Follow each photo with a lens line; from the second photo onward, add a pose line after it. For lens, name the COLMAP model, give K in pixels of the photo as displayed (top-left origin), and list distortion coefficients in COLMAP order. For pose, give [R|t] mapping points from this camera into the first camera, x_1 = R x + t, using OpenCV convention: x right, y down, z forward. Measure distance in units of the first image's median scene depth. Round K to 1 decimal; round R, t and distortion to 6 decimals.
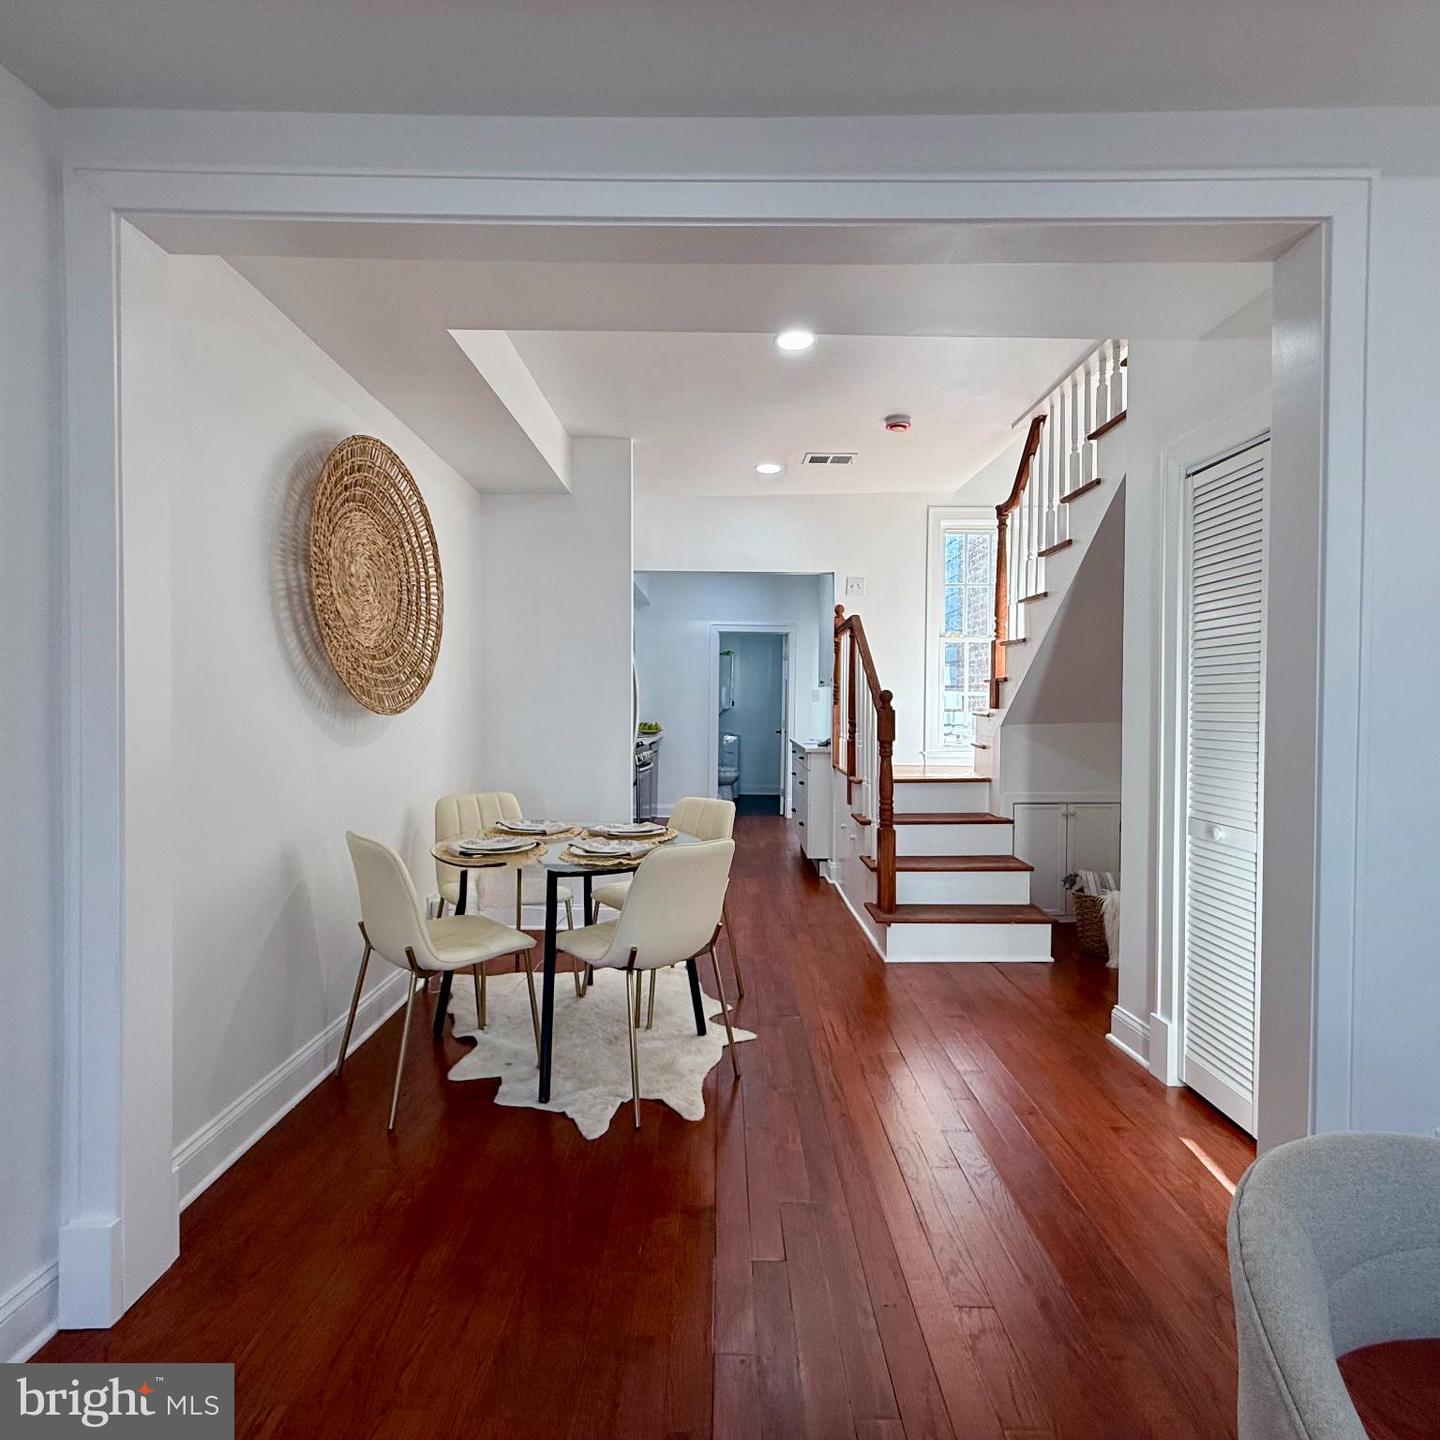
lens RADIAL K [[765.7, 0, 719.3], [0, 765.7, 712.9], [0, 0, 1]] dist [-0.000286, 0.001445]
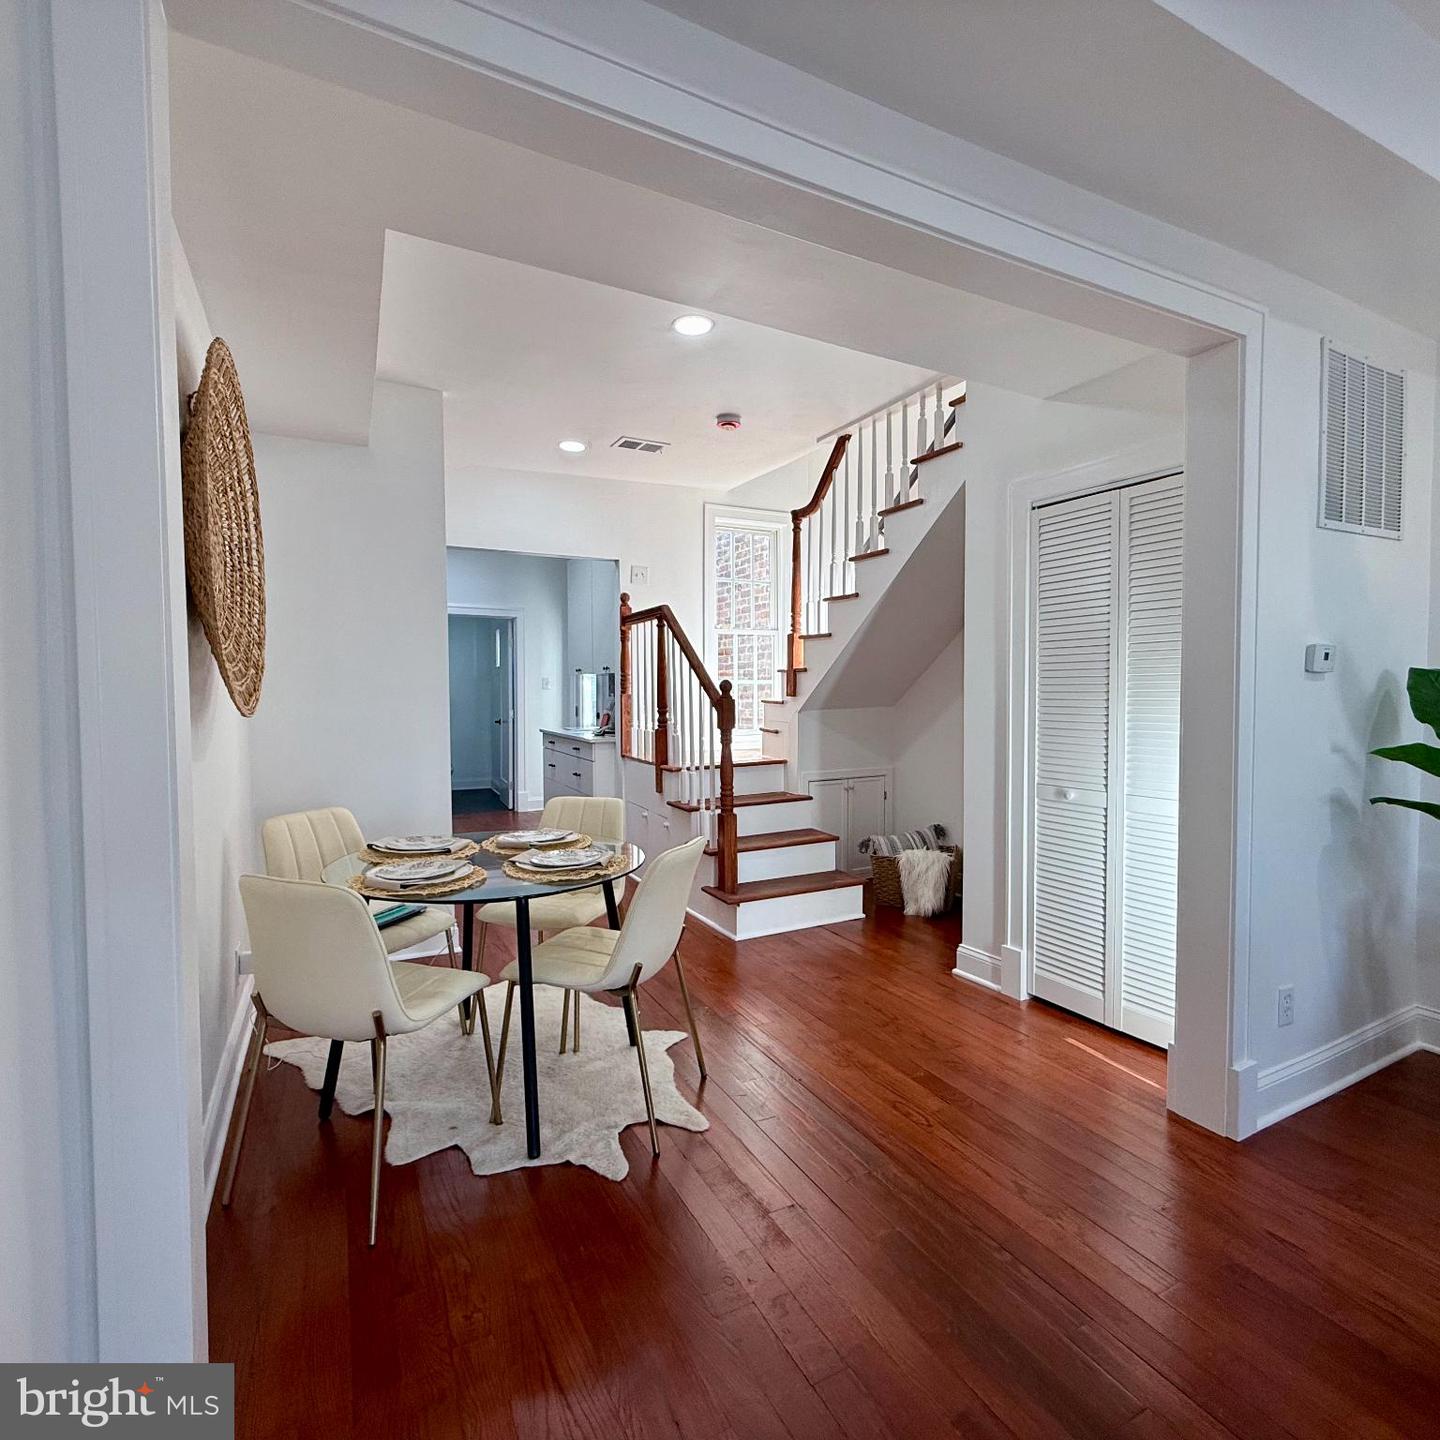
lens RADIAL K [[763.2, 0, 718.7], [0, 763.2, 715.8], [0, 0, 1]] dist [-0.002374, 0.000811]
pose [[0.889476, -0.024217, 0.456340, -0.268868], [0.013707, 0.999559, 0.026327, -0.009380], [-0.456777, -0.017162, 0.889416, 0.087671]]
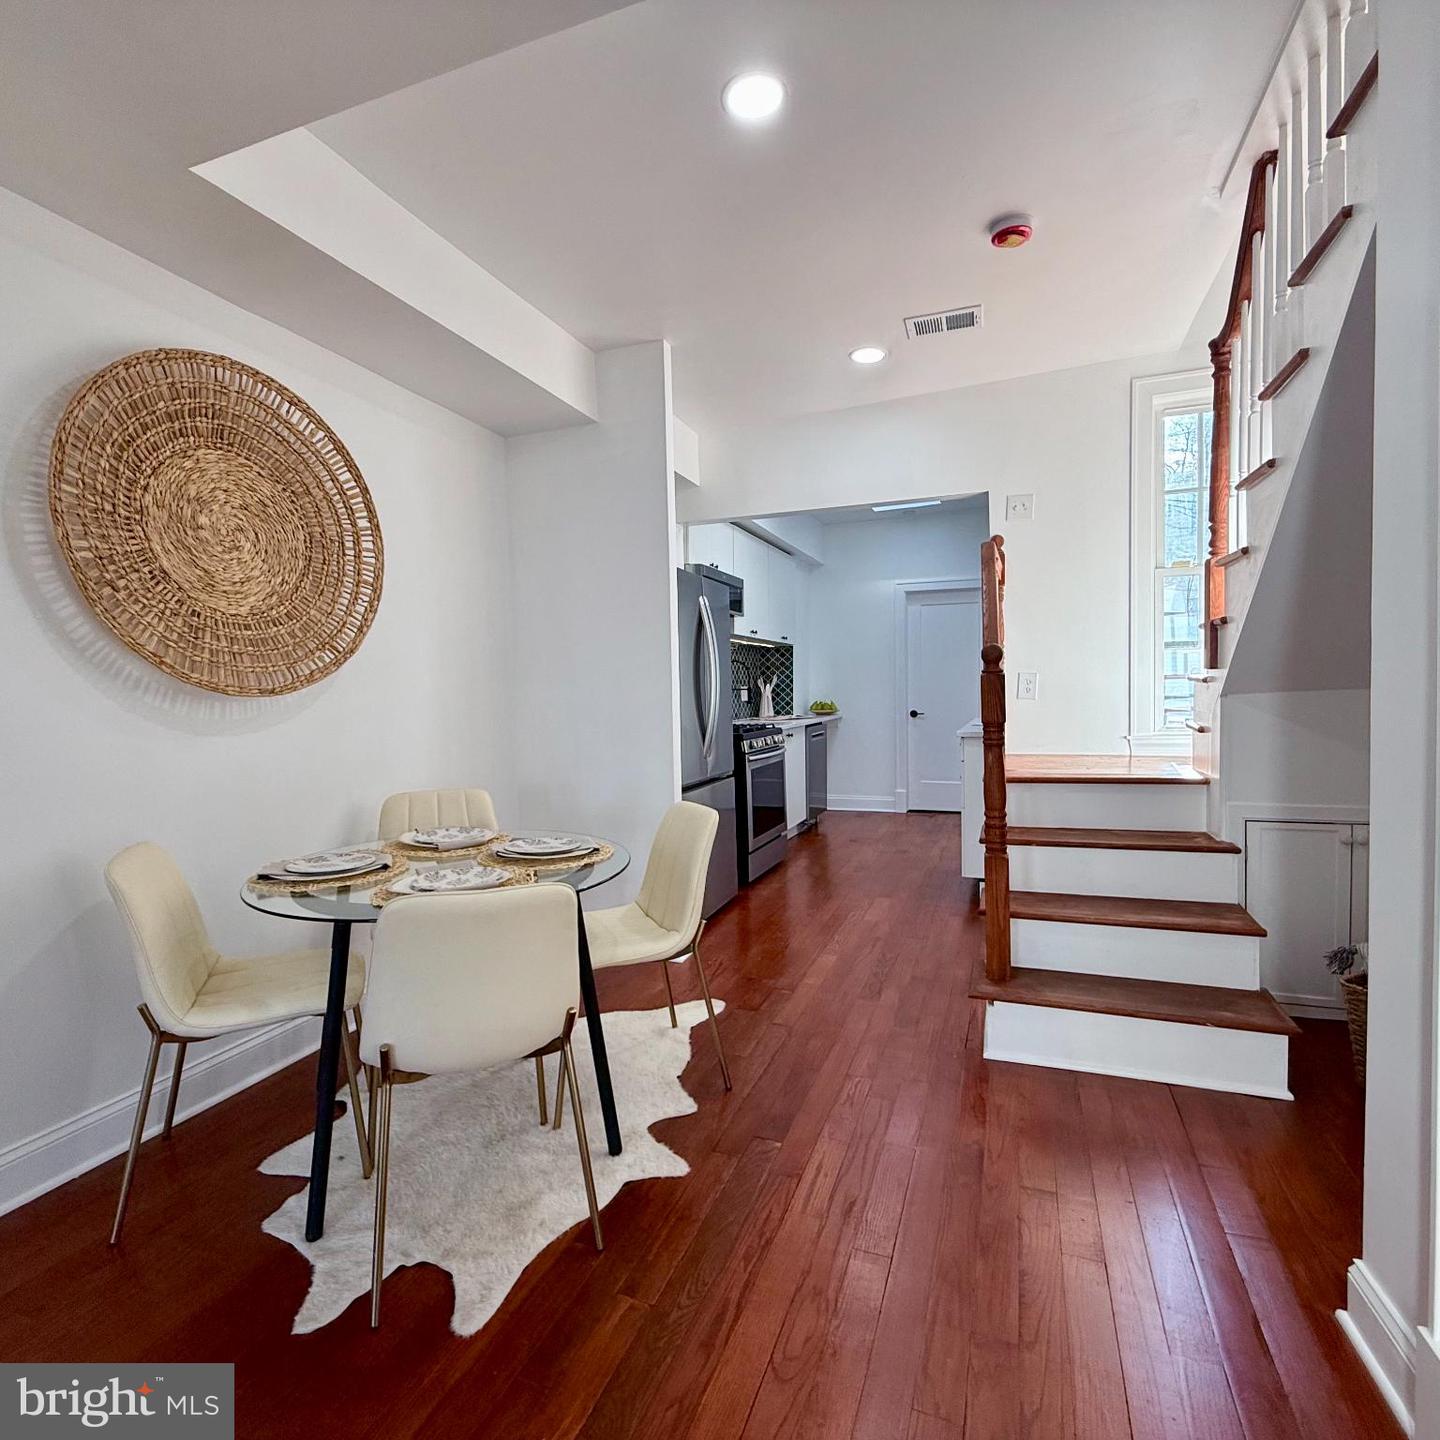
lens RADIAL K [[763.2, 0, 718.7], [0, 763.2, 715.8], [0, 0, 1]] dist [-0.002374, 0.000811]
pose [[0.932884, -0.011438, -0.359994, 0.239515], [0.021754, 0.999460, 0.024617, 0.010183], [0.359519, -0.030796, 0.932630, 0.310978]]
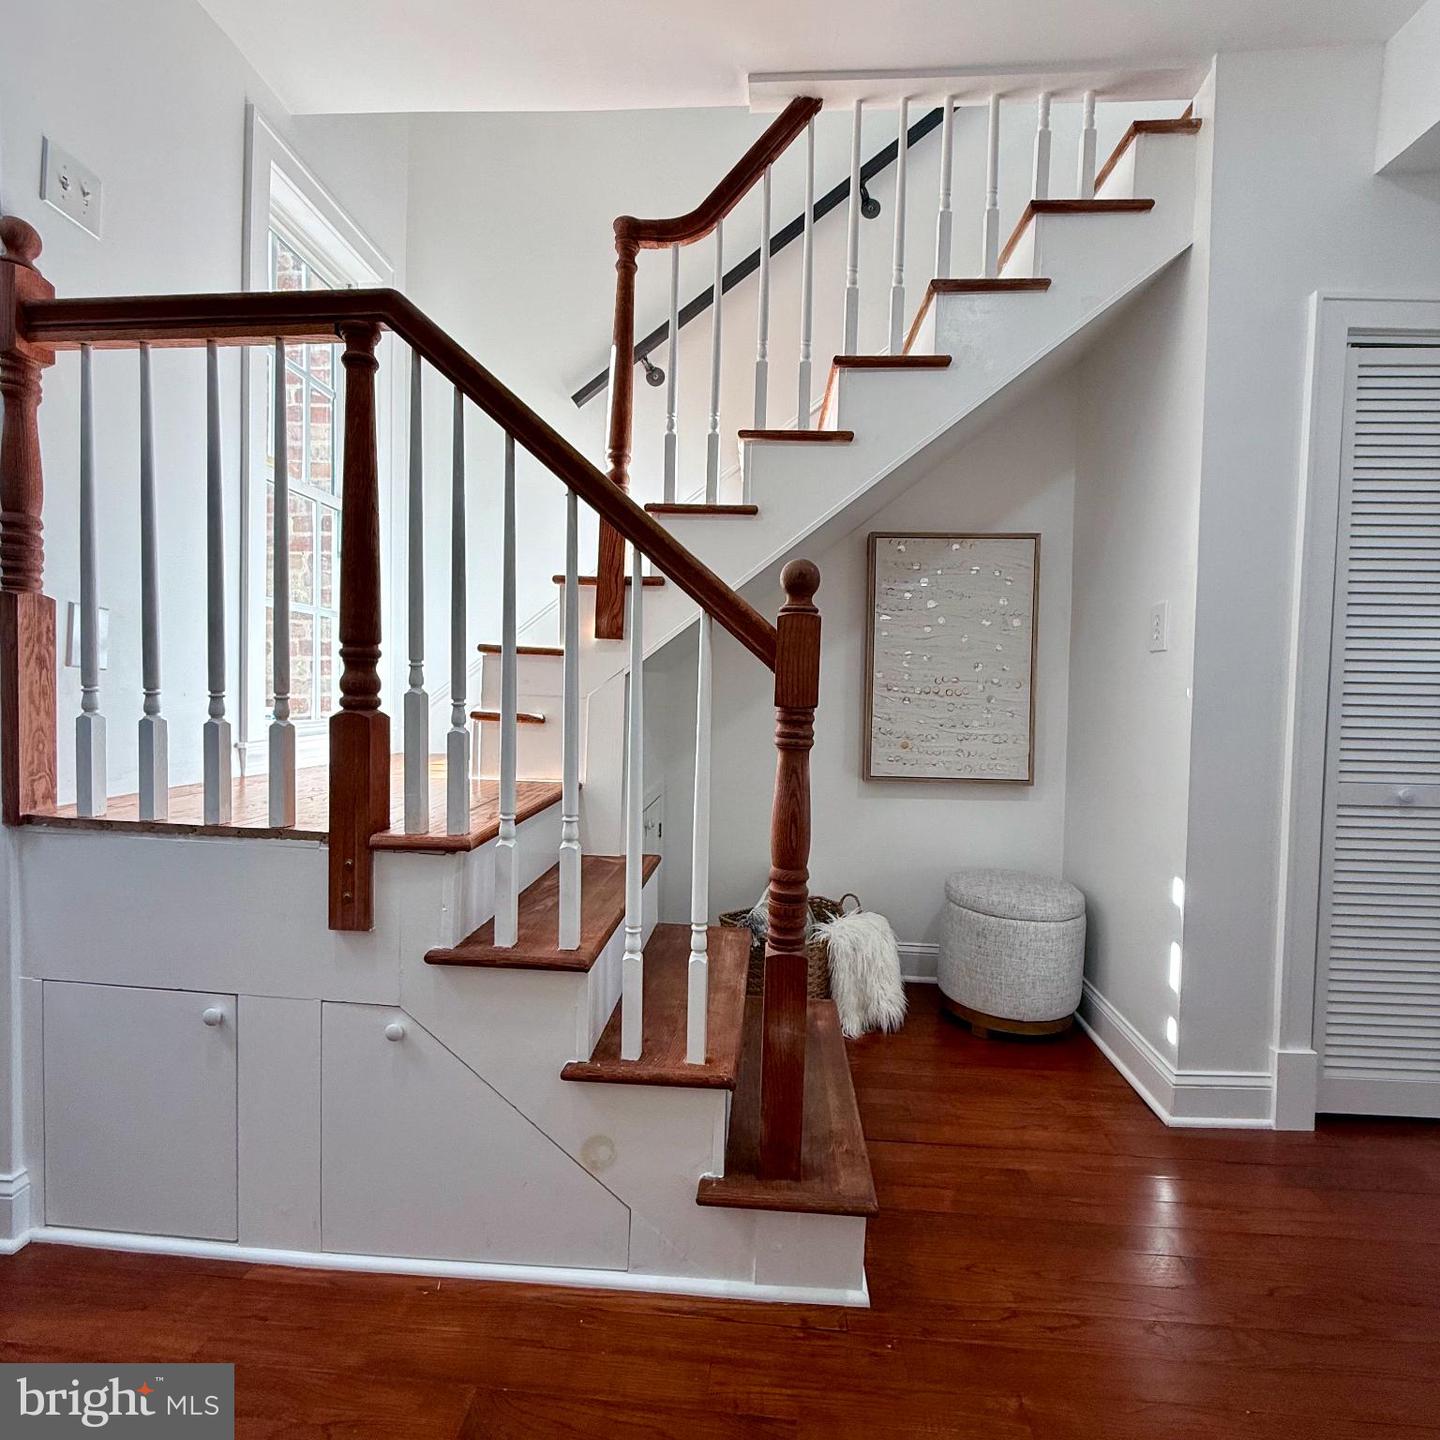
lens RADIAL K [[763.2, 0, 718.7], [0, 763.2, 715.8], [0, 0, 1]] dist [-0.002374, 0.000811]
pose [[0.069387, -0.033318, 0.997033, -0.140245], [-0.009089, 0.999380, 0.034029, 0.031075], [-0.997548, -0.011423, 0.069042, 1.039001]]
